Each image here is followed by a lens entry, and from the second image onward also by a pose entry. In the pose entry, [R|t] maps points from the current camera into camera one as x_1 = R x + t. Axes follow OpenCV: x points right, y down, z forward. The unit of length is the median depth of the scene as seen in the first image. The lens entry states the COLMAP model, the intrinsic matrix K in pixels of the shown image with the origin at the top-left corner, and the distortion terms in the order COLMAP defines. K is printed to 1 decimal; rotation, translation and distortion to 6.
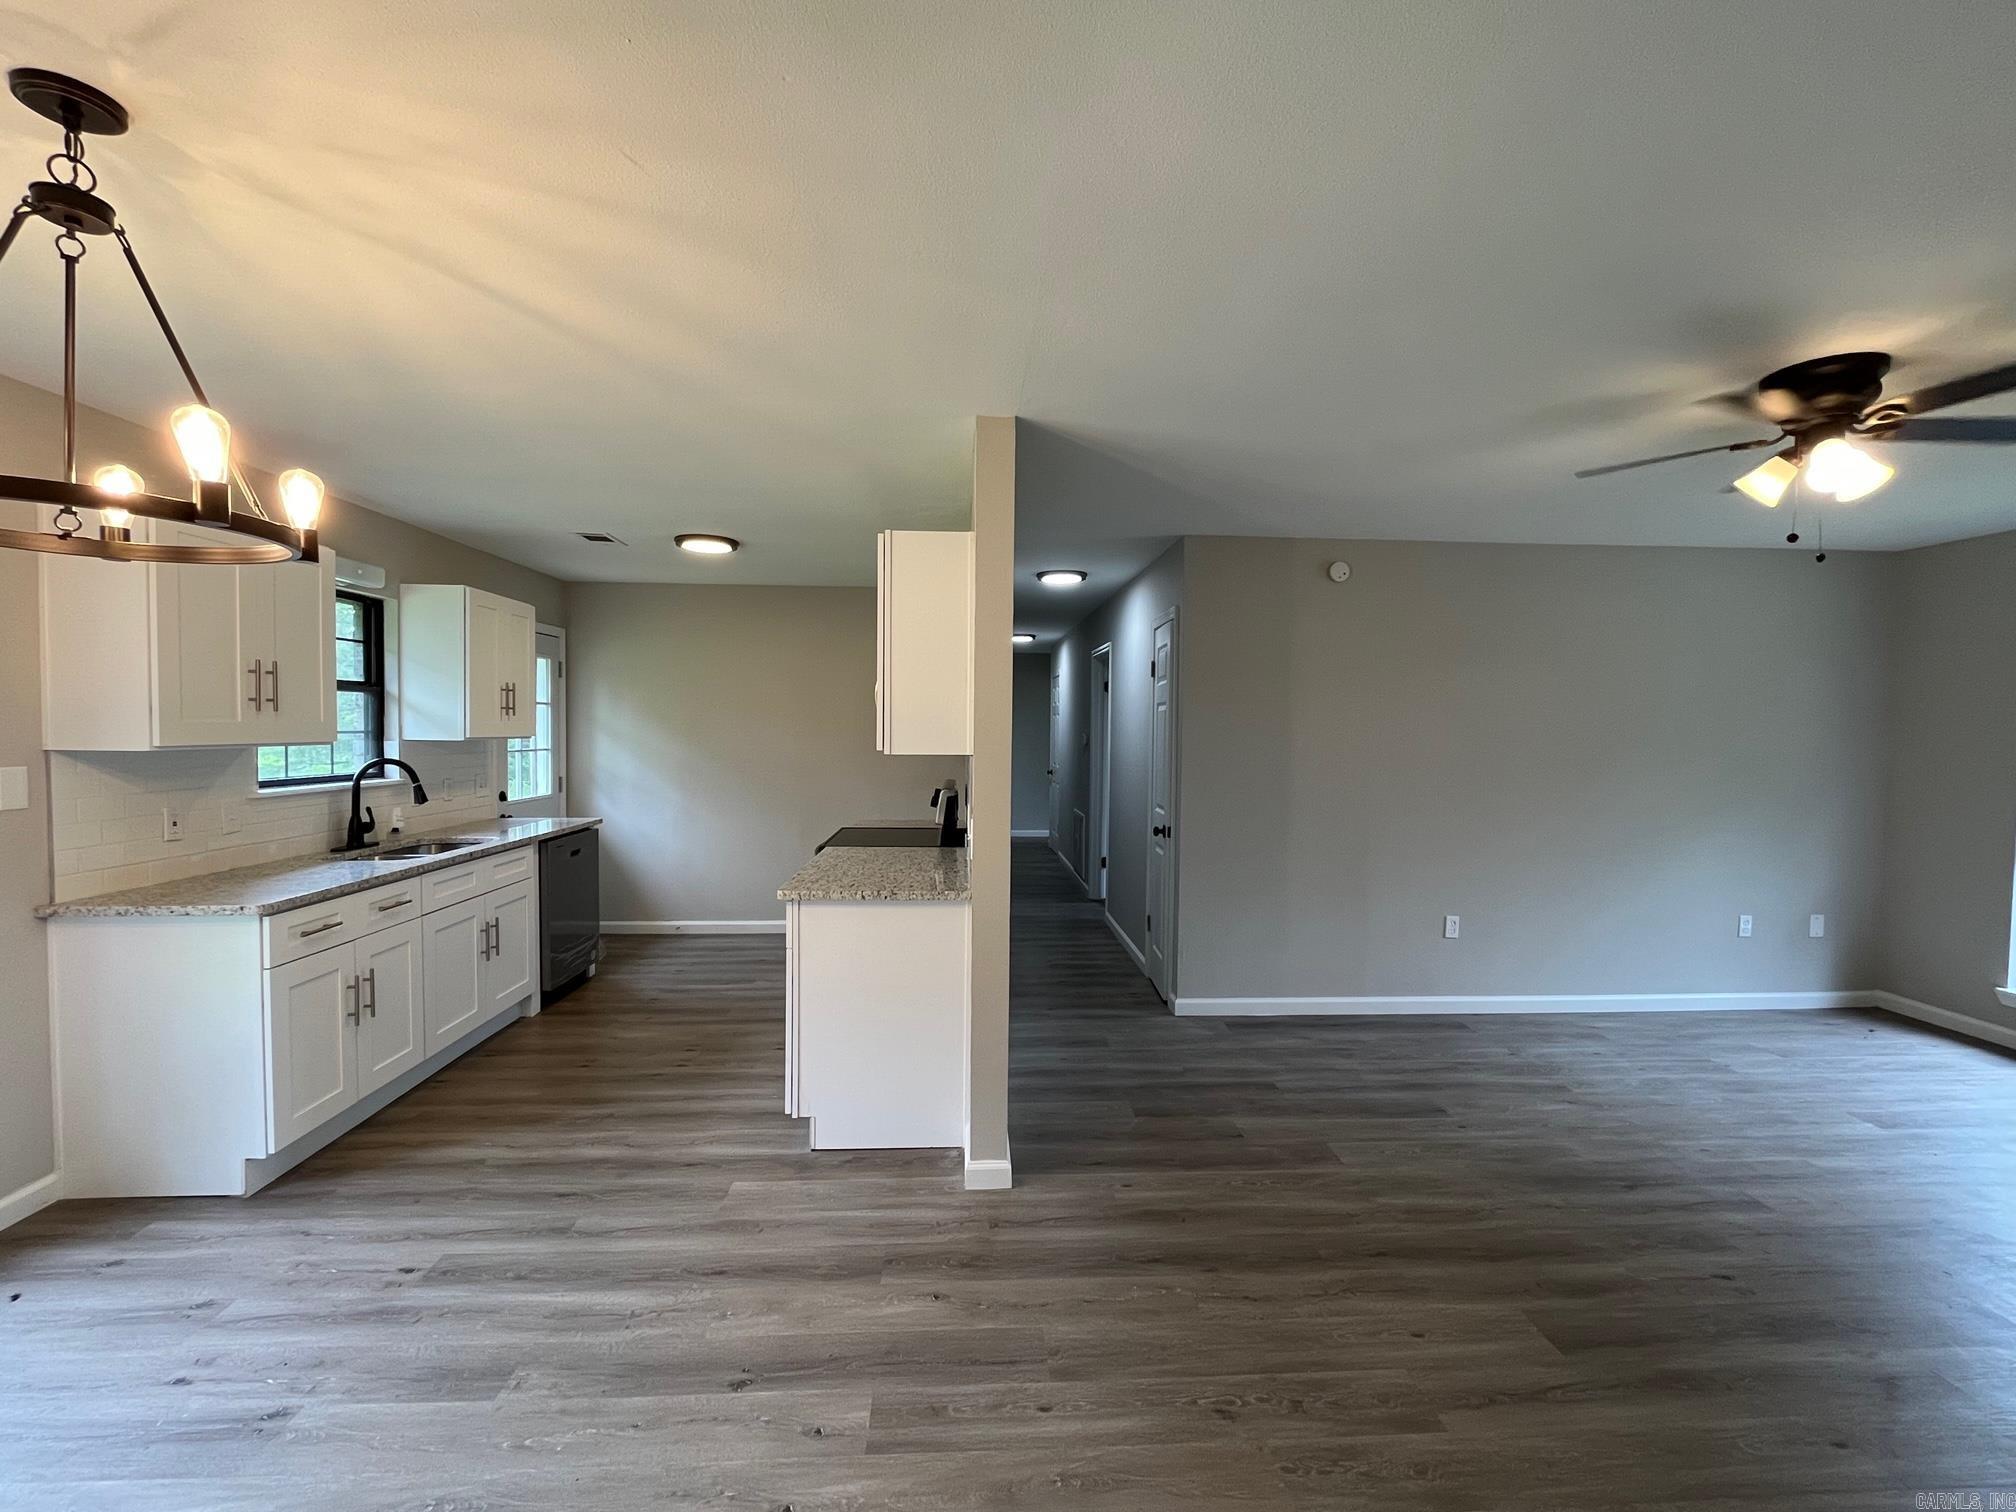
lens RADIAL K [[869.8, 0, 1008.0], [0, 869.8, 756.0], [0, 0, 1]] dist [-0.002532, 0.000363]
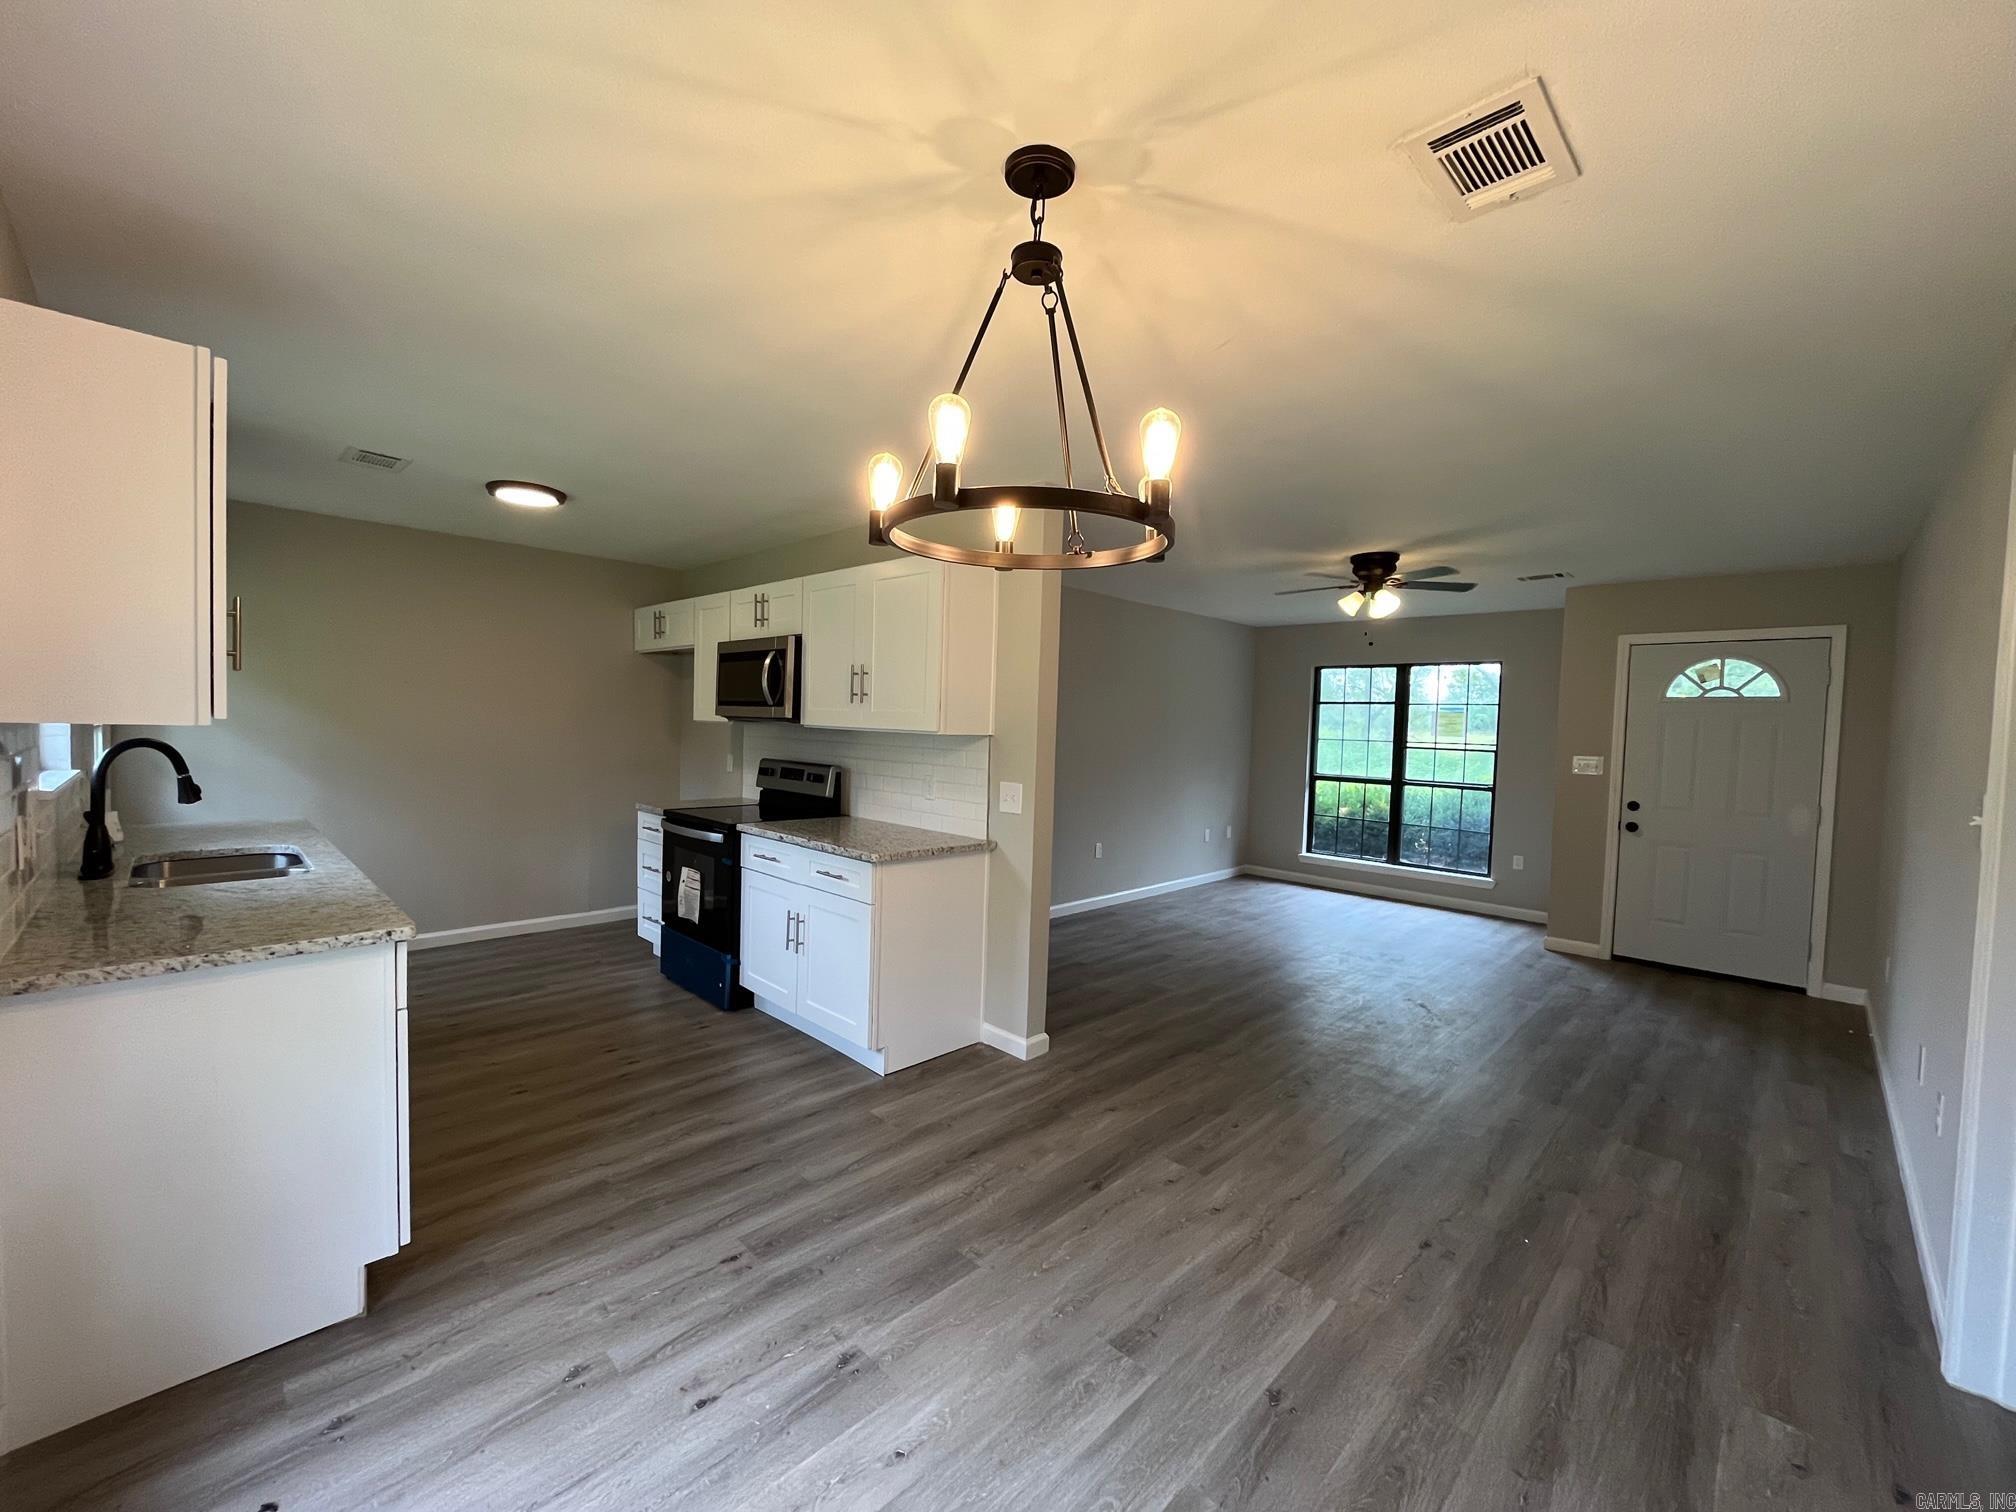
lens RADIAL K [[816.5, 0, 1008.0], [0, 816.5, 756.0], [0, 0, 1]] dist [-0.001090, 0.000456]
pose [[0.739985, -0.014128, 0.672474, -0.852647], [-0.000292, 0.999773, 0.021326, 0.003354], [-0.672623, -0.015977, 0.739813, 0.091843]]
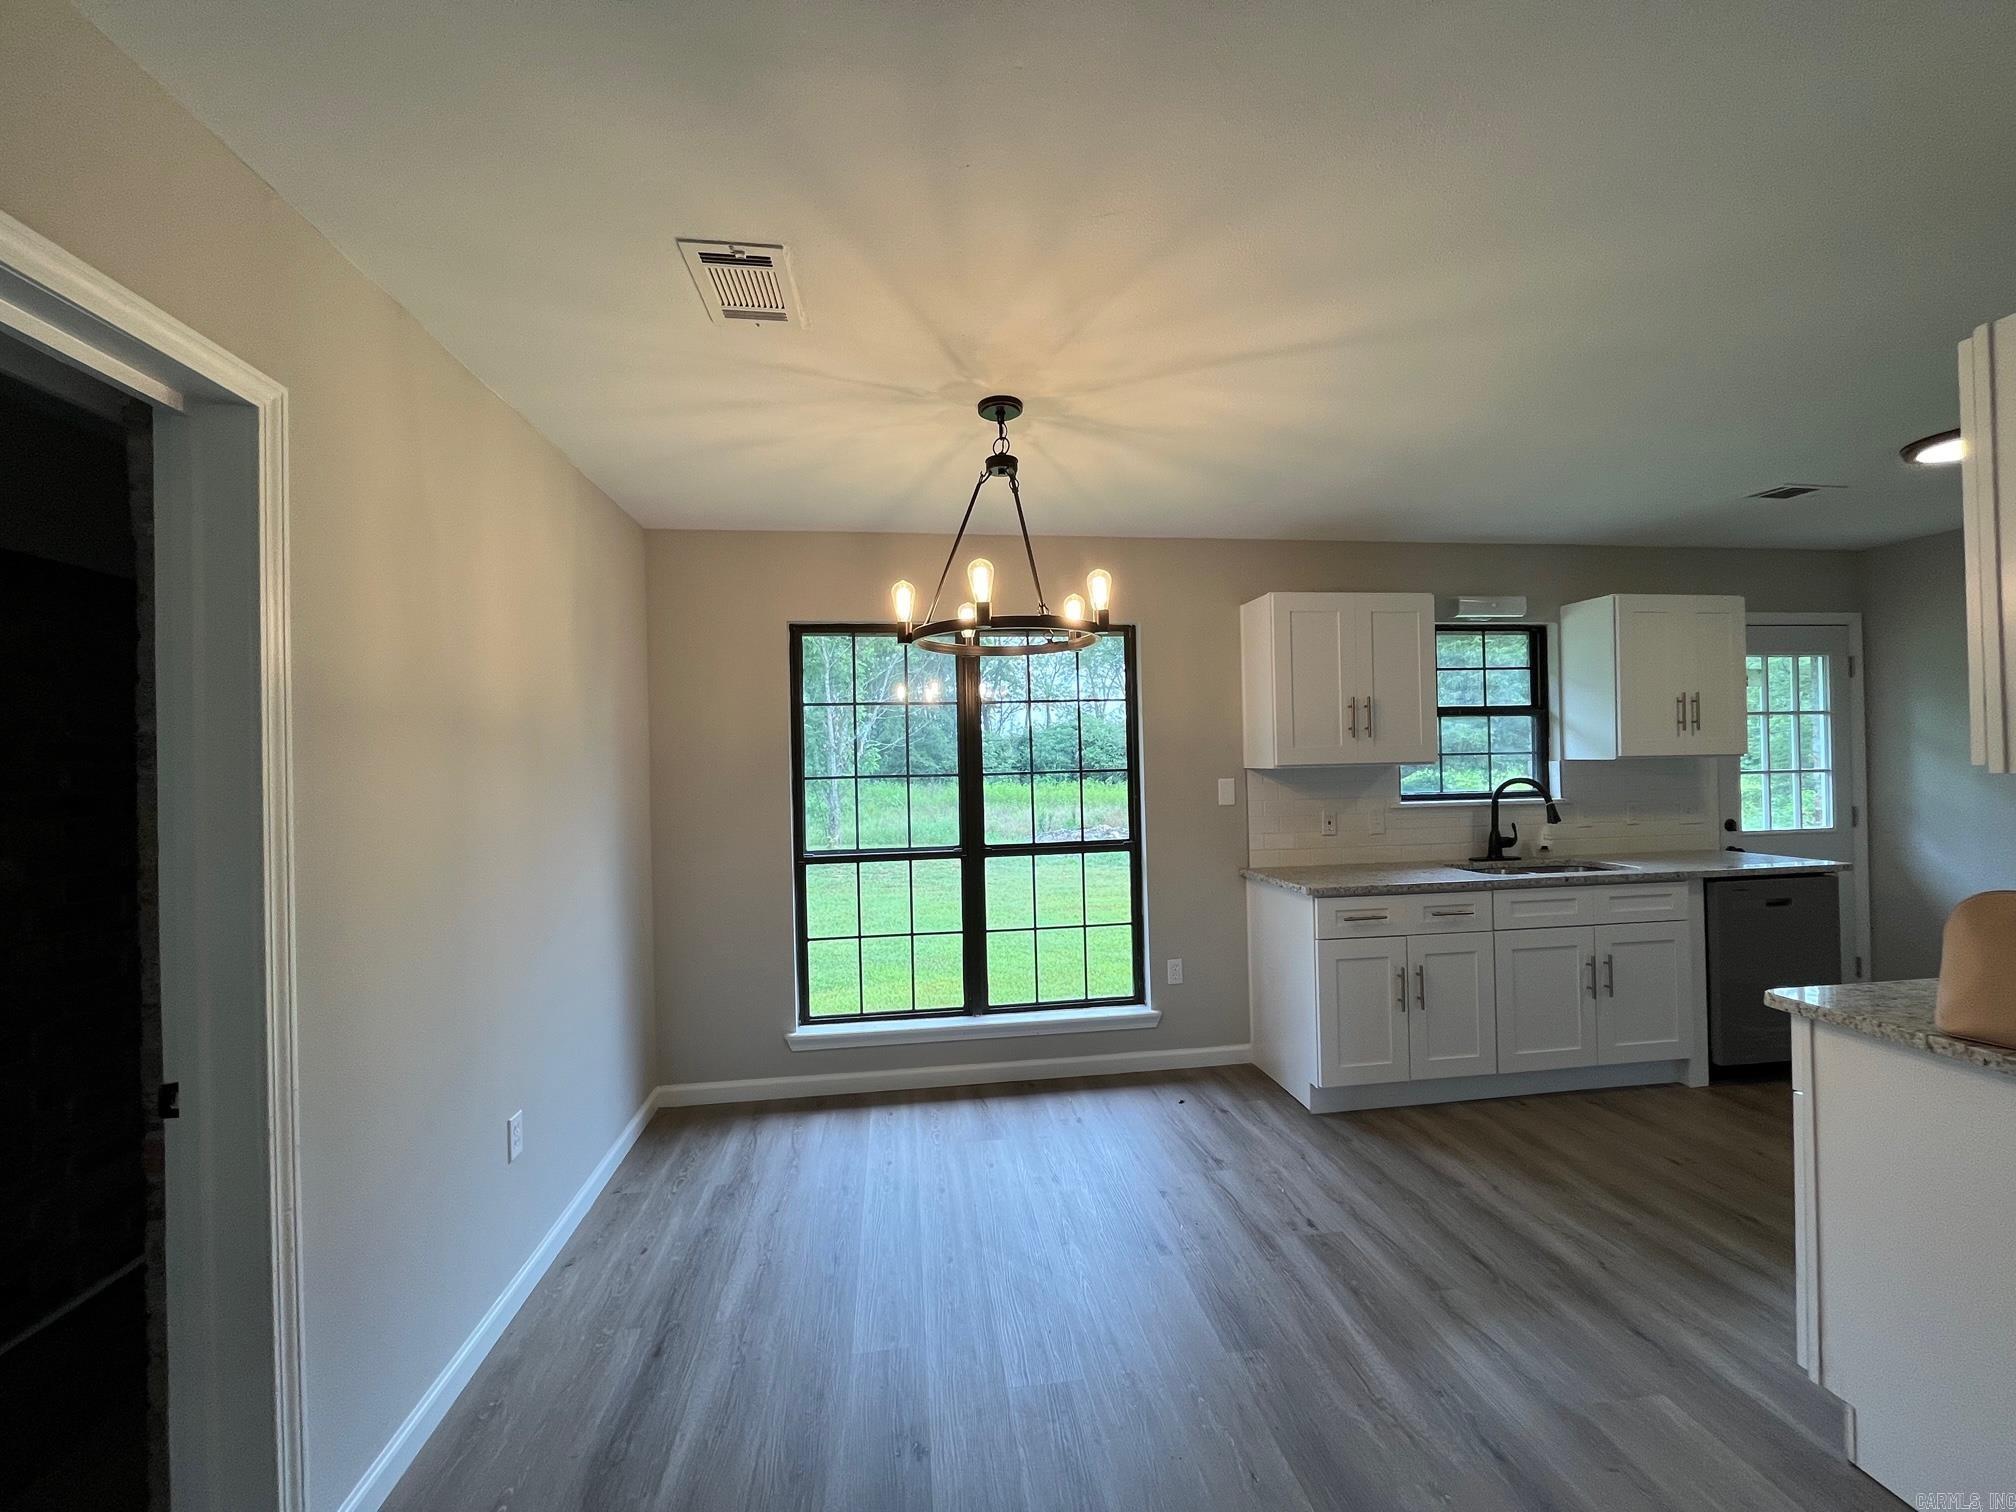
lens RADIAL K [[816.5, 0, 1008.0], [0, 816.5, 756.0], [0, 0, 1]] dist [-0.001090, 0.000456]
pose [[0.081278, -0.018331, -0.996523, 0.280548], [-0.011860, 0.999742, -0.019358, 0.004193], [0.996621, 0.013392, 0.081039, 0.405152]]
